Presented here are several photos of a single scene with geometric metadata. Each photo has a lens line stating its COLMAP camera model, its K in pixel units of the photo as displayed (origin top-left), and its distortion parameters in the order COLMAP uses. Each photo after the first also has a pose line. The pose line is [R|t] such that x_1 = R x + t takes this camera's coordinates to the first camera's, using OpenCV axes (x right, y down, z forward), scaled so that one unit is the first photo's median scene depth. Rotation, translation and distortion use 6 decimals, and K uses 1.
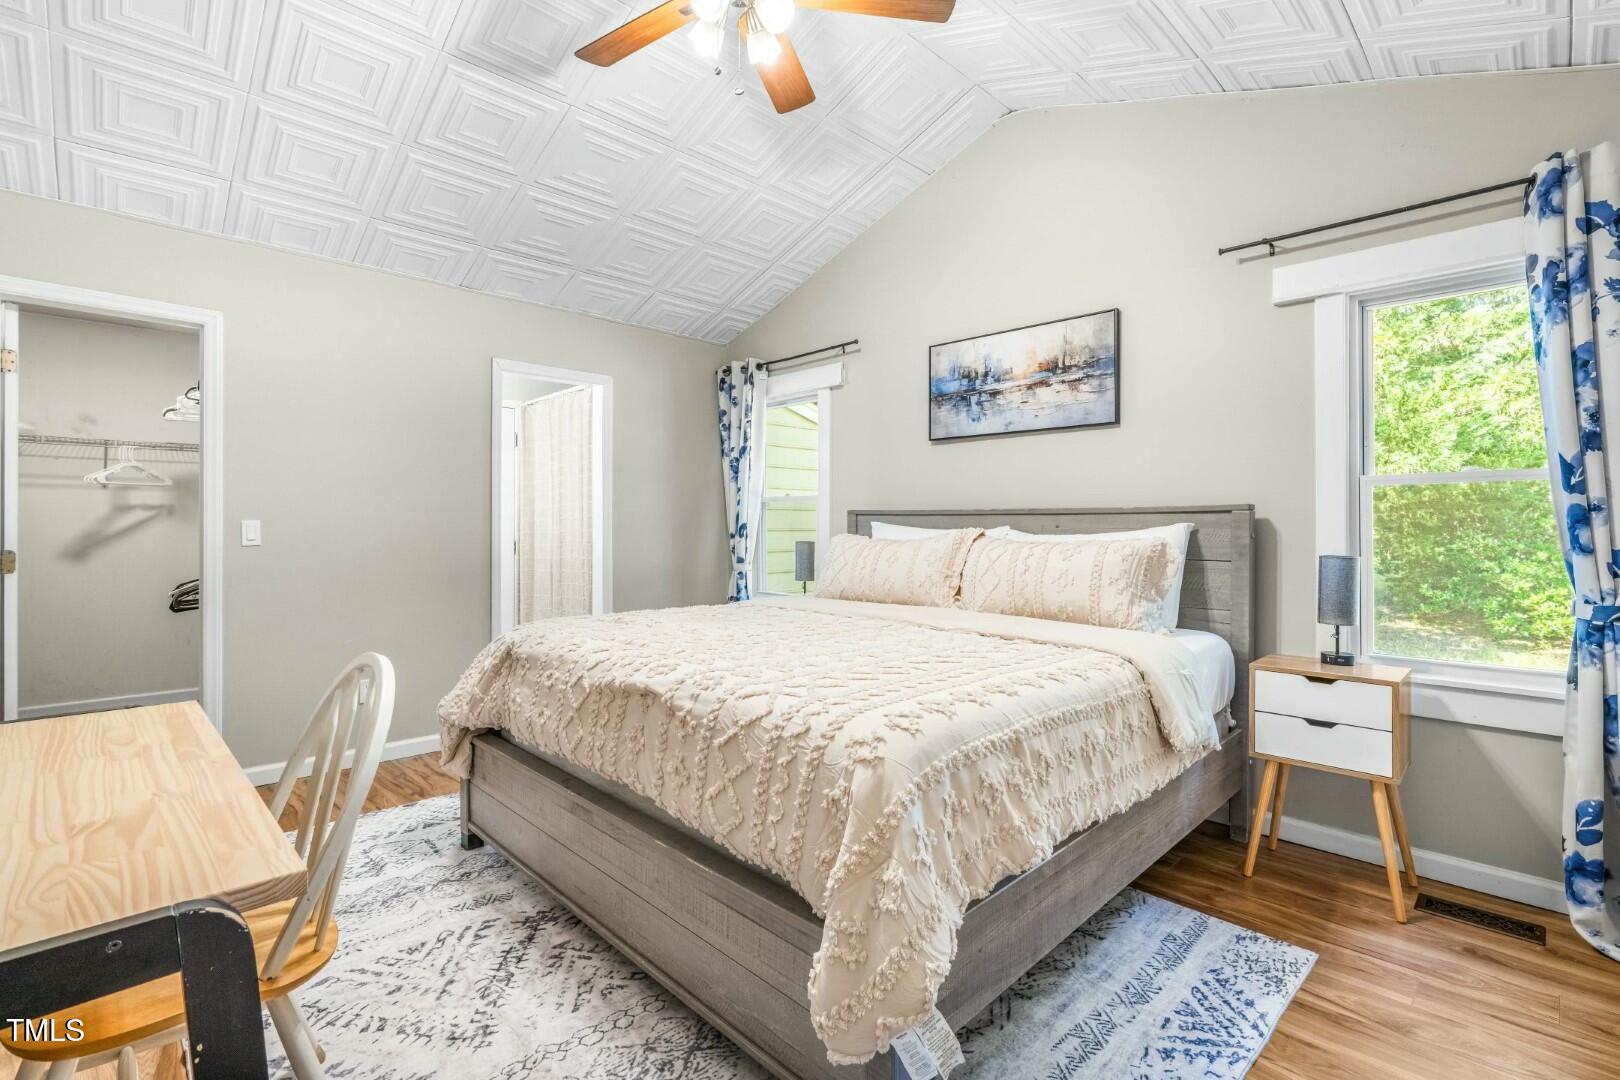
lens RADIAL K [[739.1, 0, 810.7], [0, 739.1, 522.9], [0, 0, 1]] dist [-0.000625, 0.000224]
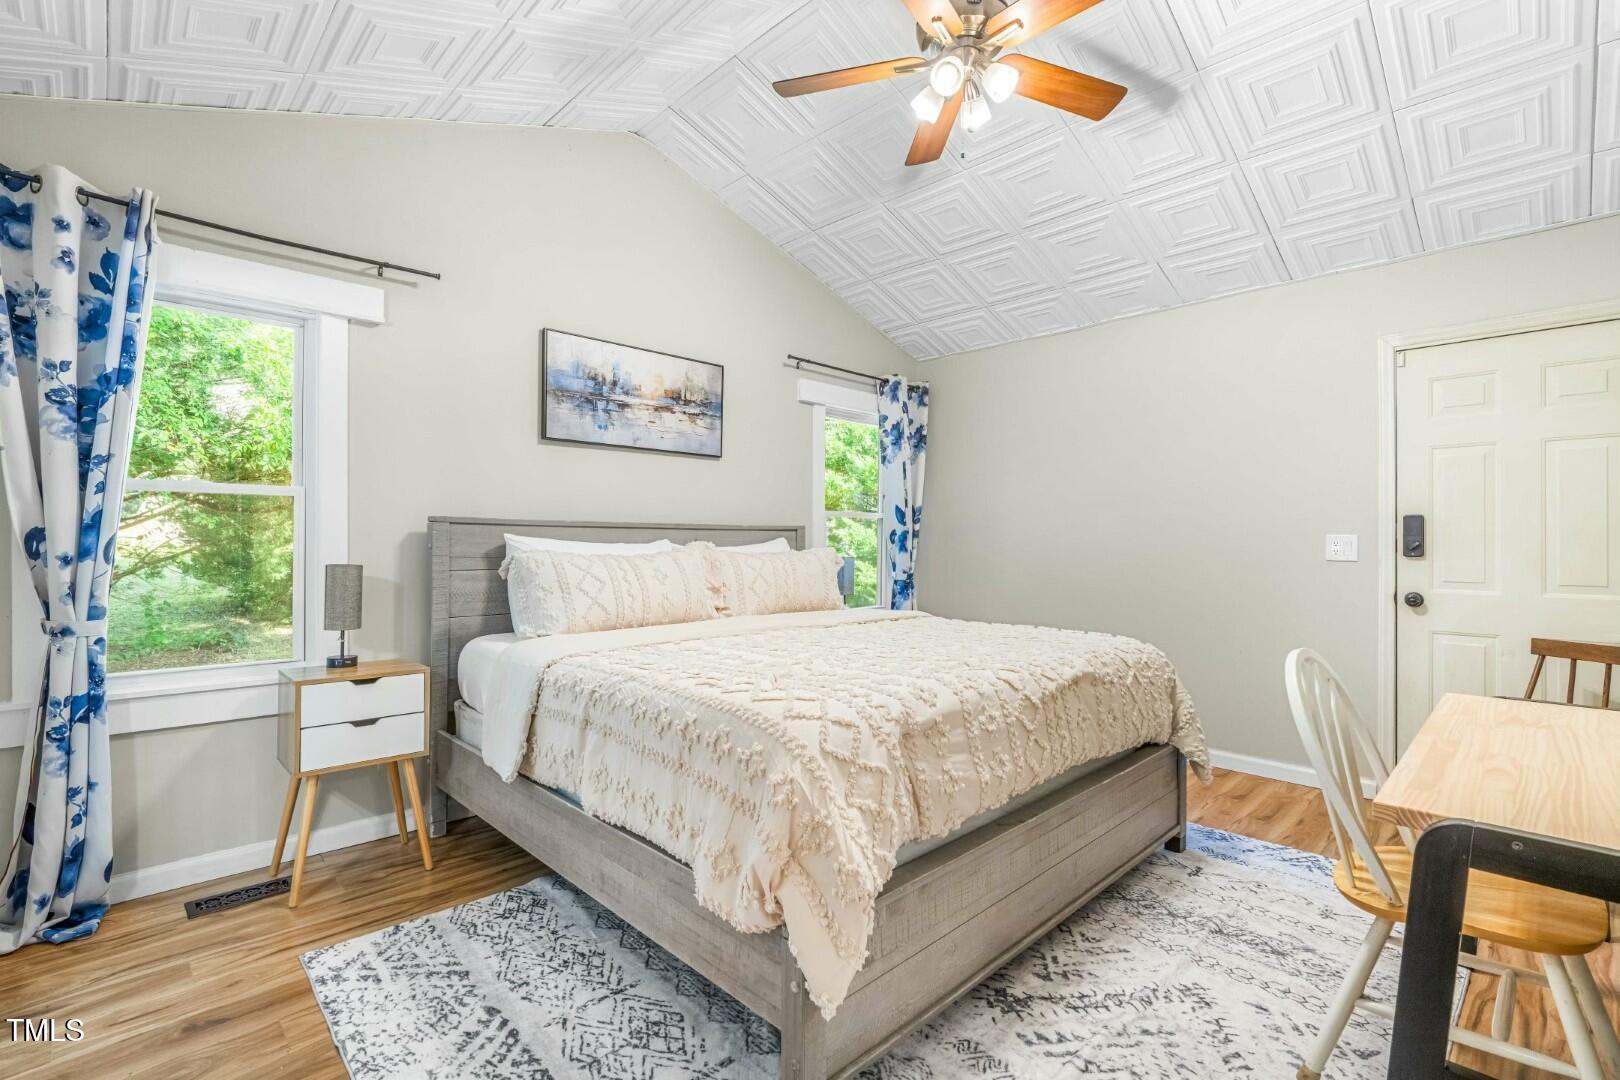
lens RADIAL K [[736.5, 0, 810.0], [0, 736.5, 540.0], [0, 0, 1]] dist [-0.003155, 0.000010]
pose [[-0.000167, -0.006443, 0.999979, -0.804534], [-0.007727, 0.999949, 0.006442, -0.003273], [-0.999970, -0.007725, -0.000217, 0.813145]]
